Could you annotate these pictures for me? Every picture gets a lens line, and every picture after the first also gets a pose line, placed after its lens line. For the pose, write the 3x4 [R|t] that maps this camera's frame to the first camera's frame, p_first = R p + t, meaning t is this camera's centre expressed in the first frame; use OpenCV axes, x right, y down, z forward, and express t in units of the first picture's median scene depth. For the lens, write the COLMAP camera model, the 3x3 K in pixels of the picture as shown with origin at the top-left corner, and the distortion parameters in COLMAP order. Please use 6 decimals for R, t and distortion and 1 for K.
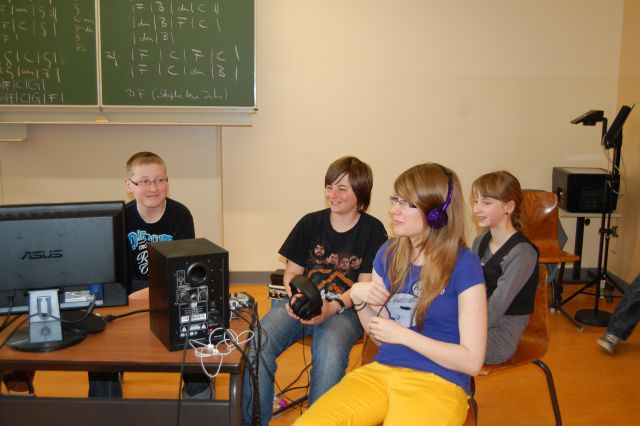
lens RADIAL K [[719.4, 0, 319.8], [0, 719.4, 212.3], [0, 0, 1]] dist [0.021747, 0.000000]
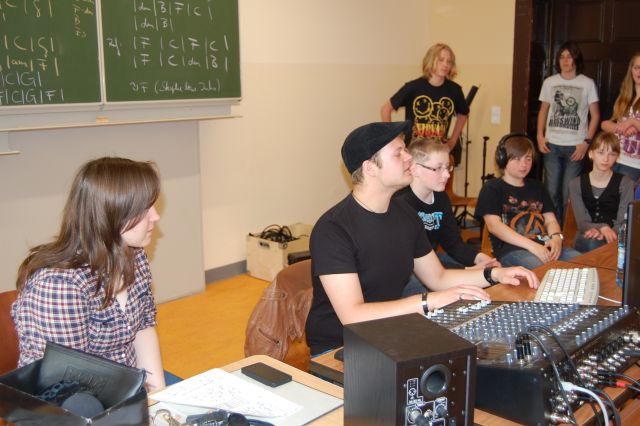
lens RADIAL K [[719.4, 0, 319.9], [0, 719.4, 213.3], [0, 0, 1]] dist [0.021747, 0.000000]
pose [[0.684992, -0.150212, 0.712897, -0.756071], [0.151827, 0.986462, 0.061970, -0.035032], [-0.712555, 0.065789, 0.698525, 0.244192]]
